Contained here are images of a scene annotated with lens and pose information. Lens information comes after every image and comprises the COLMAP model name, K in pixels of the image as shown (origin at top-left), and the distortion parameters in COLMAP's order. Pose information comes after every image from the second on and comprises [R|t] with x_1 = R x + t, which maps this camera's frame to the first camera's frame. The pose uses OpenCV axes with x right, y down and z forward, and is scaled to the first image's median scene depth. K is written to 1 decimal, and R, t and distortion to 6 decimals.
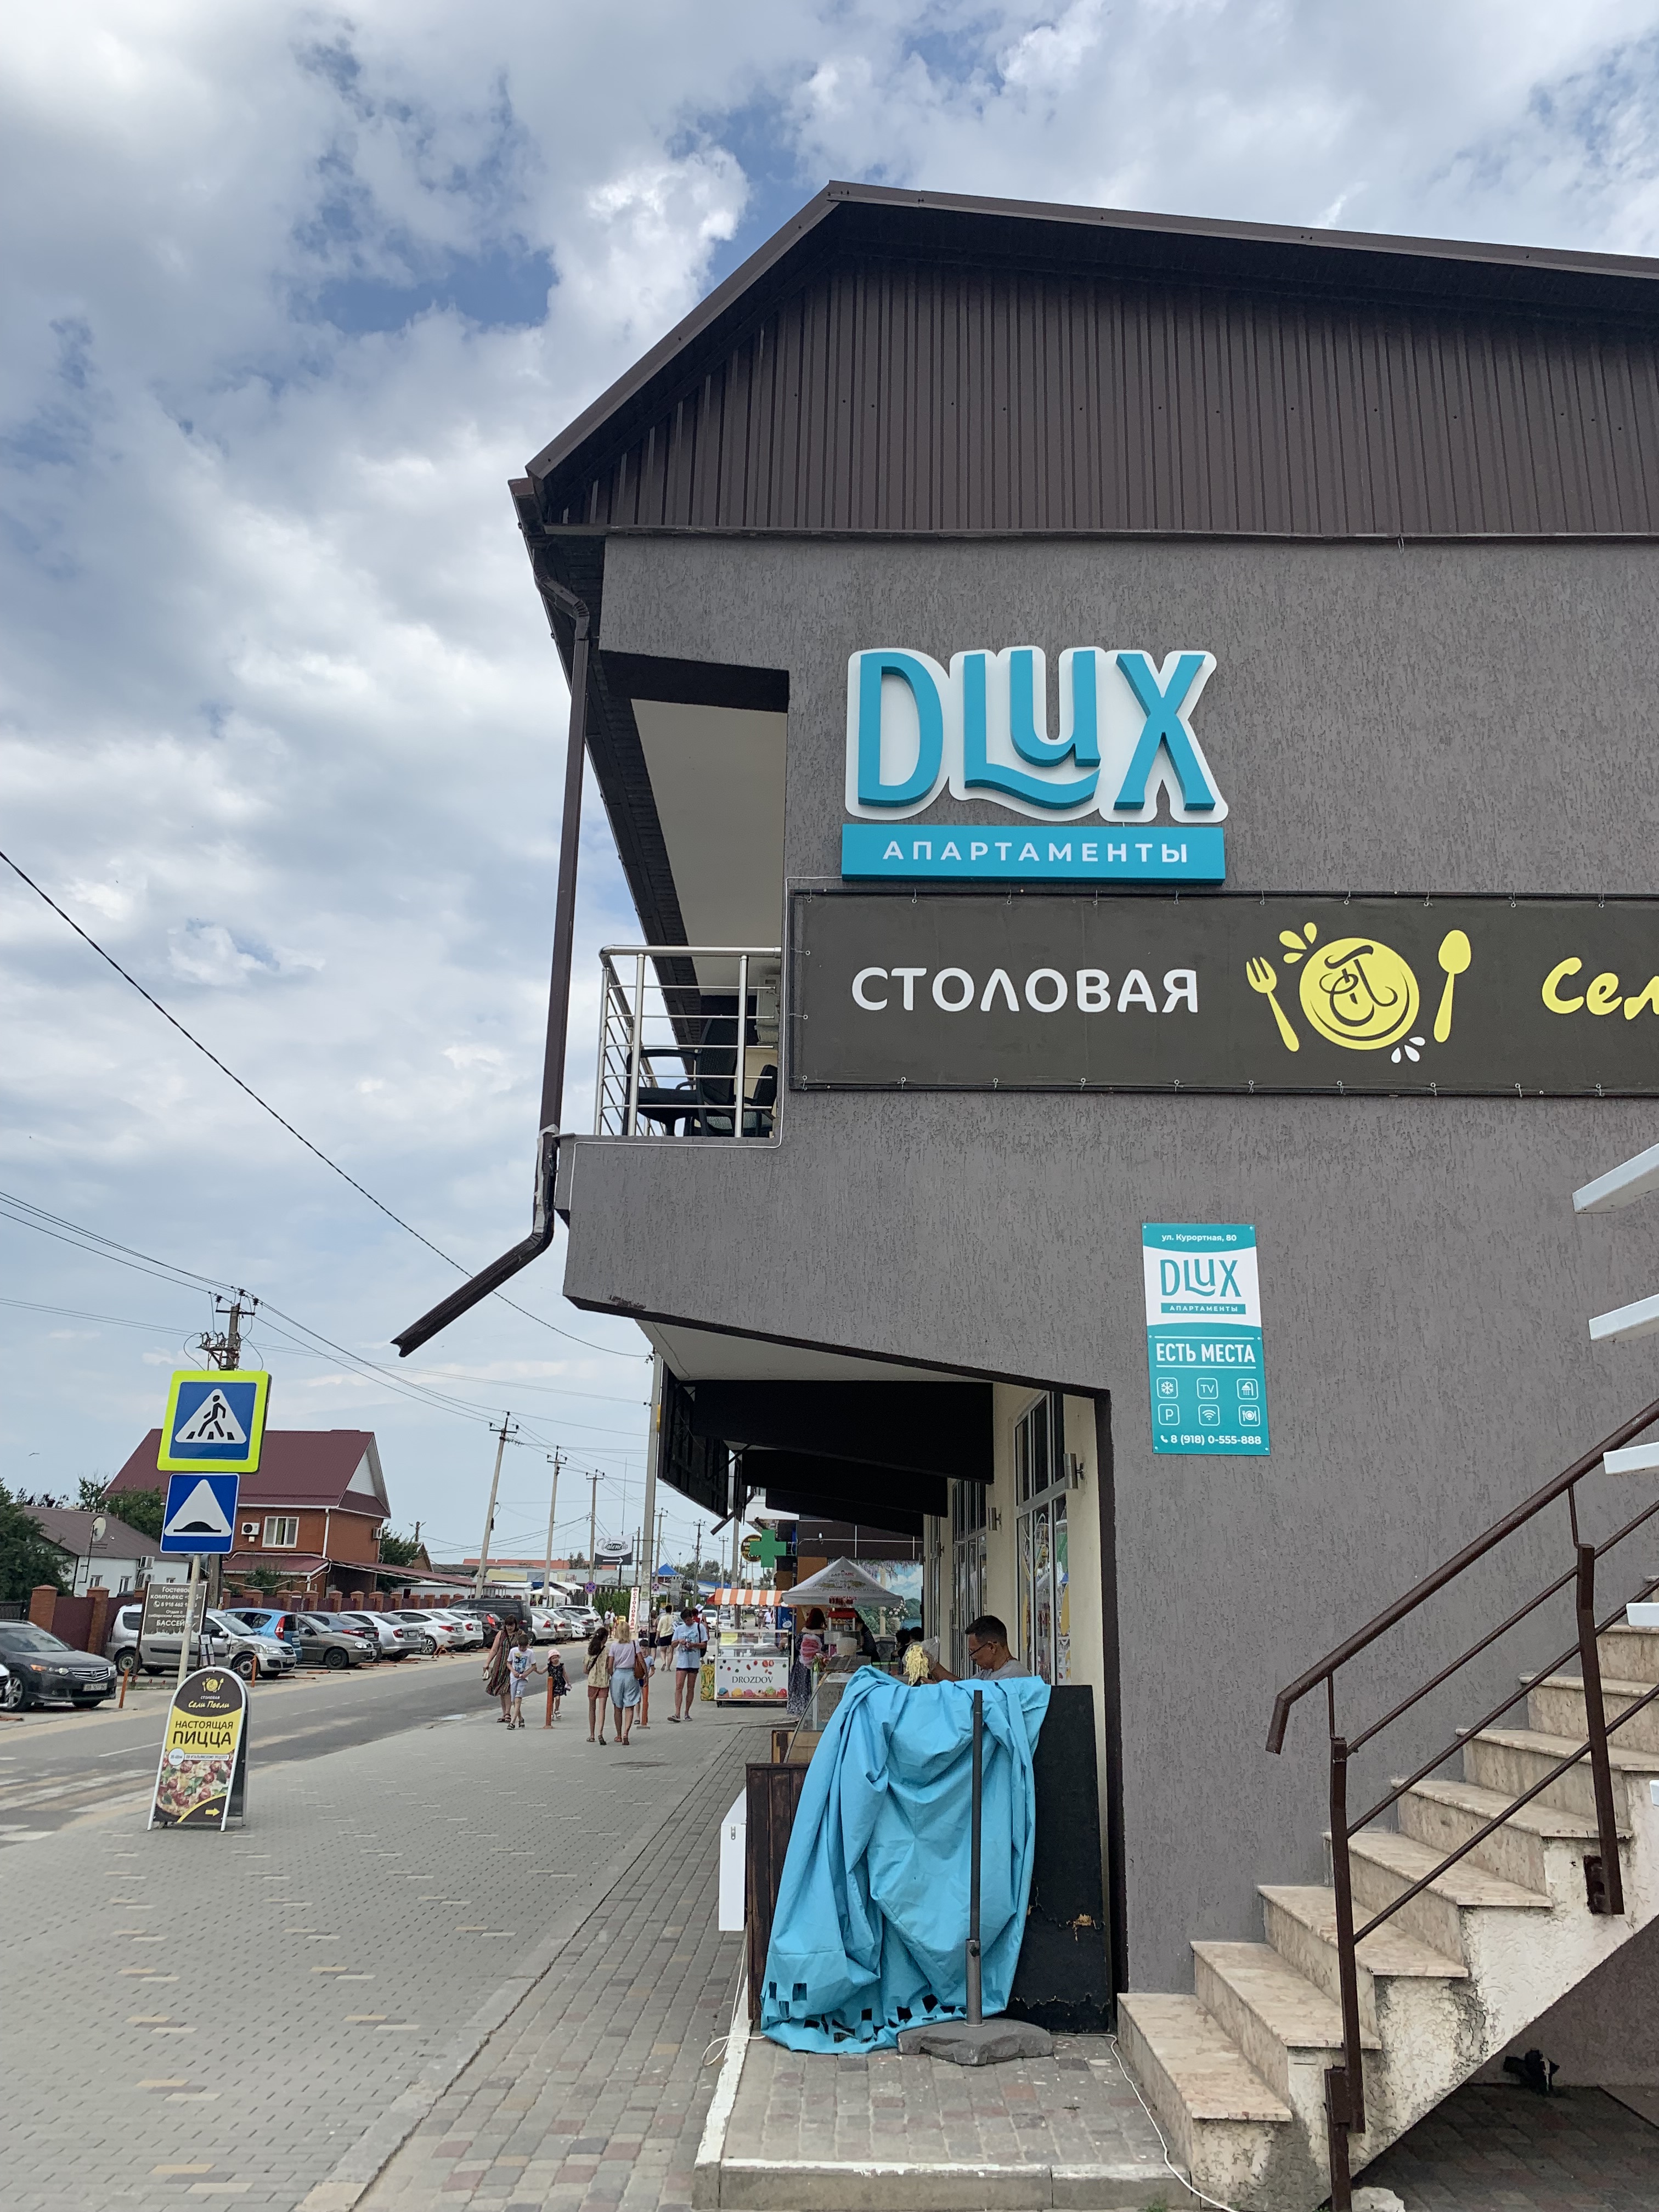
lens RADIAL K [[1691.3, 0, 790.6], [0, 1691.3, 1114.3], [0, 0, 1]] dist [0.119885, -0.302288]
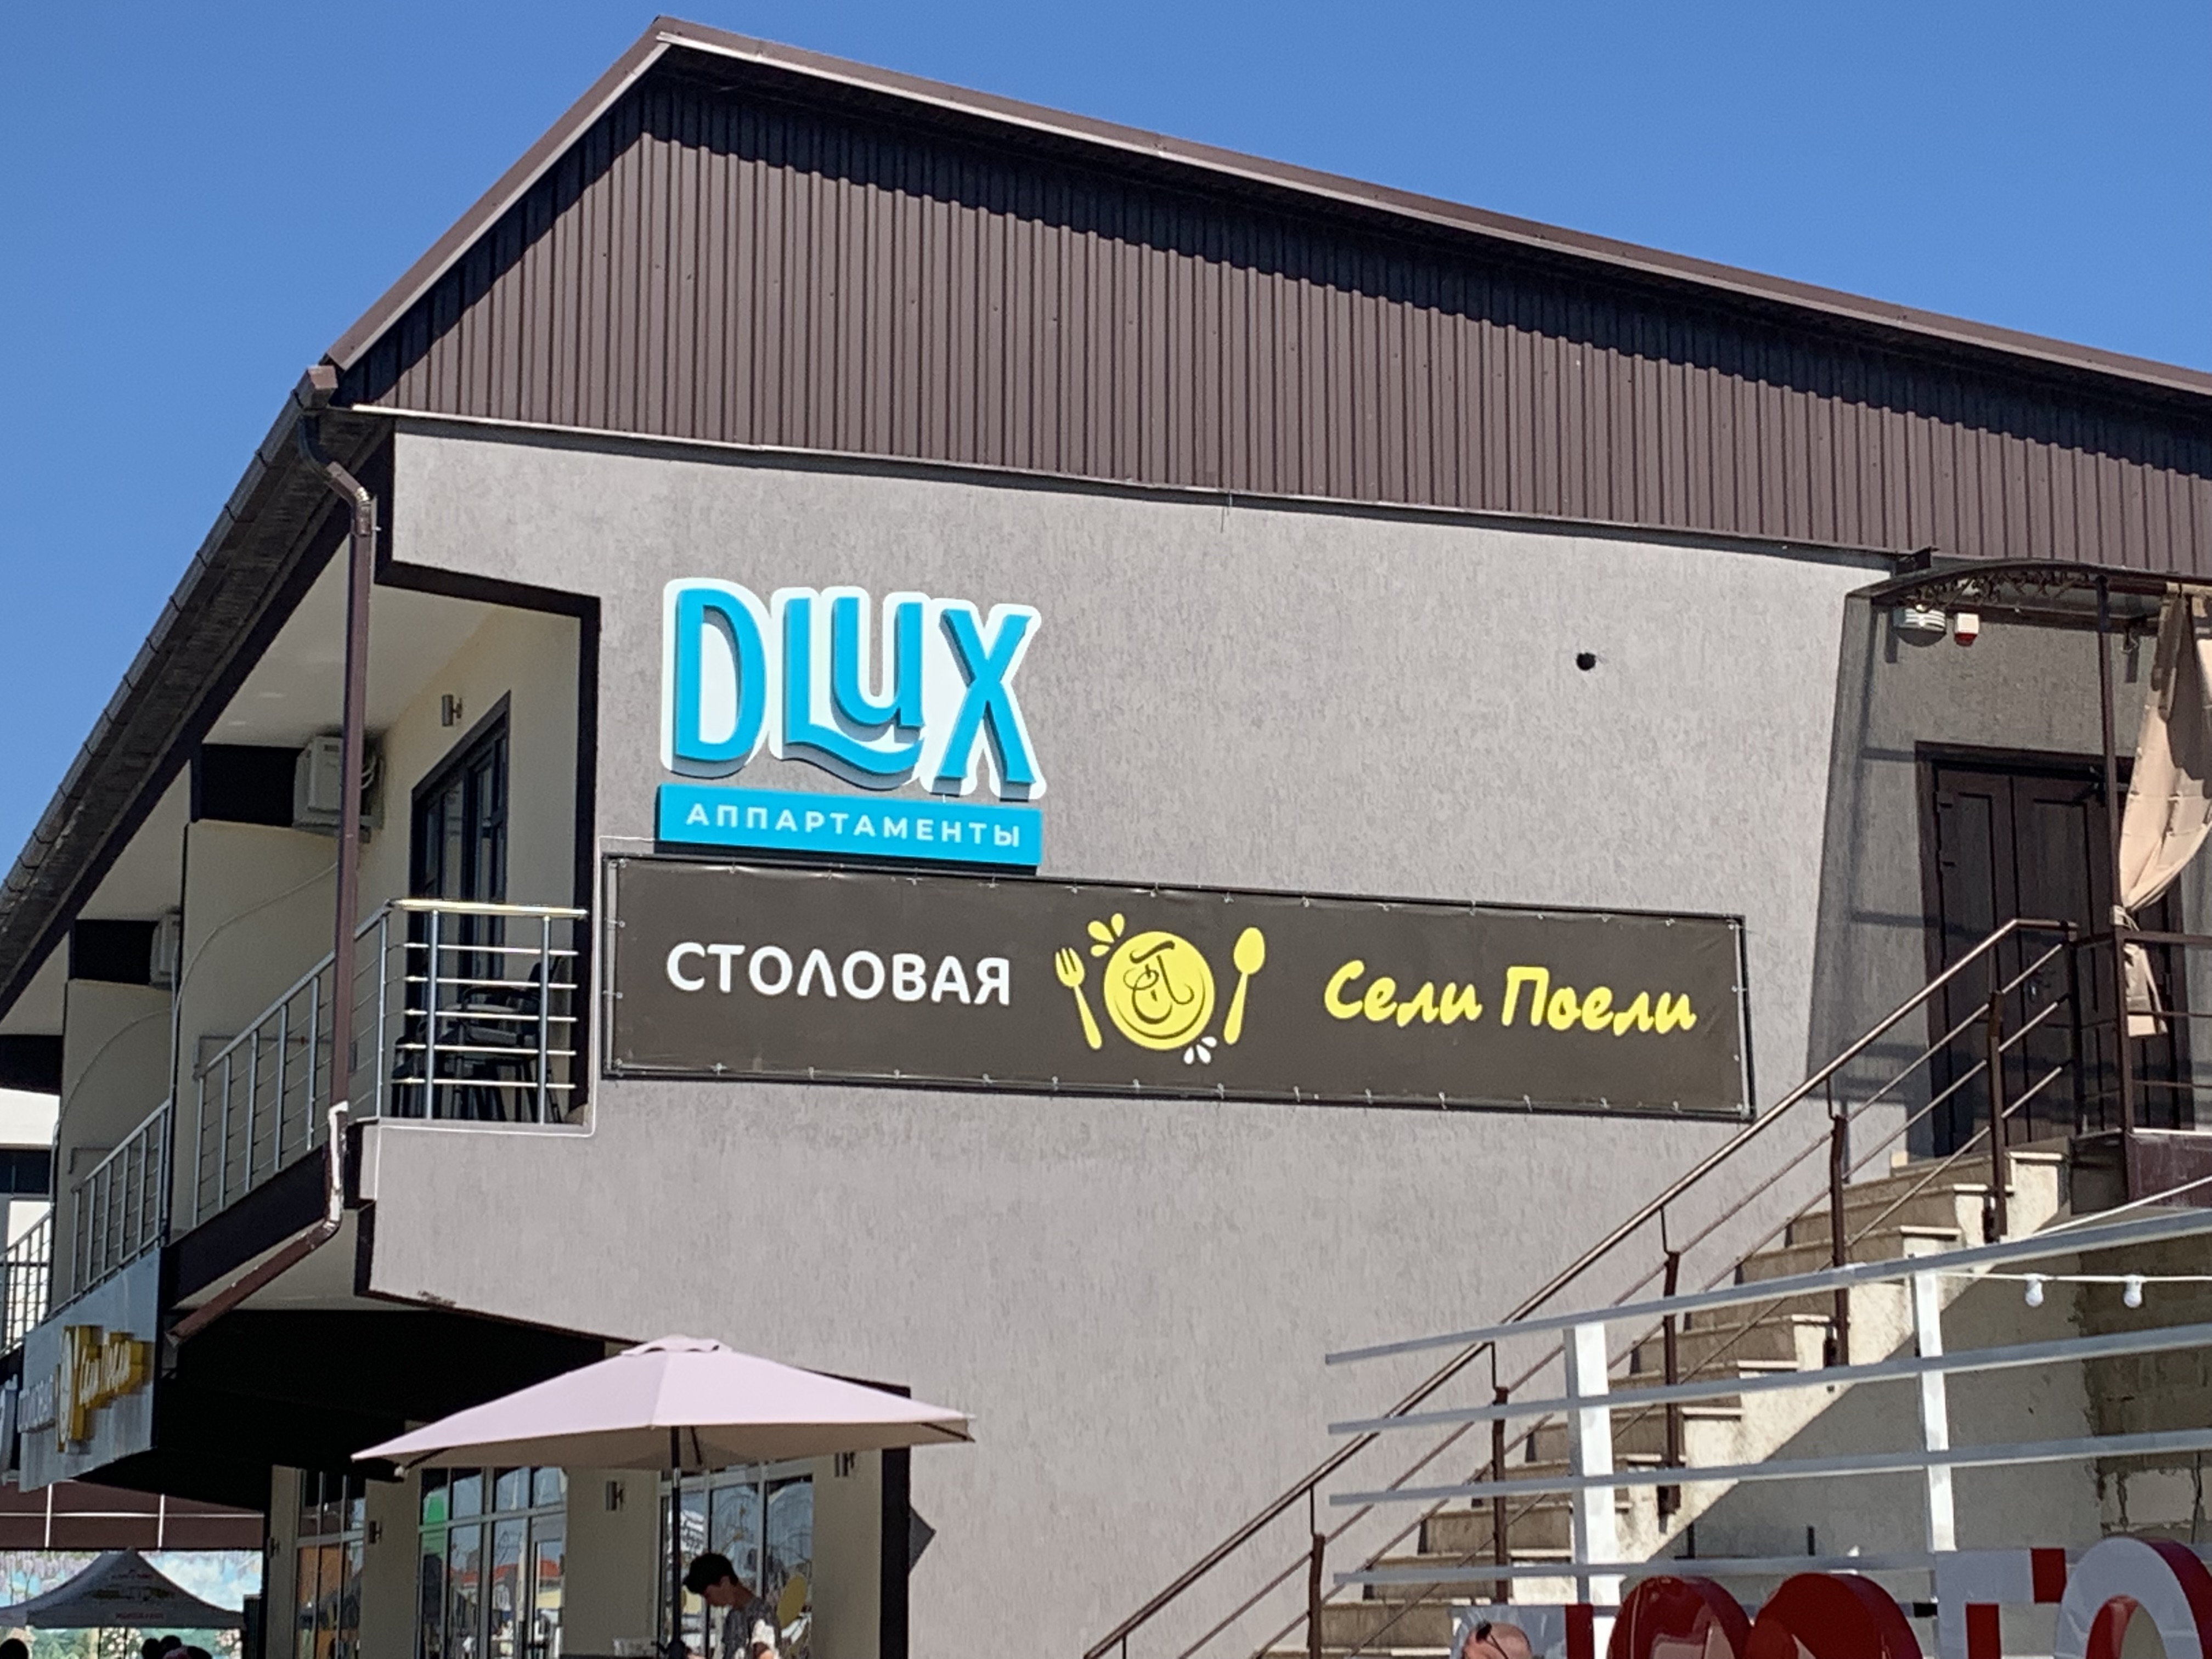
lens RADIAL K [[4050.1, 0, 1029.0], [0, 4050.1, 817.1], [0, 0, 1]] dist [0.173107, -0.341704]
pose [[0.946341, 0.045300, 0.319978, -0.506011], [-0.071253, 0.995008, 0.069866, -0.331148], [-0.315216, -0.088916, 0.944845, -1.217306]]
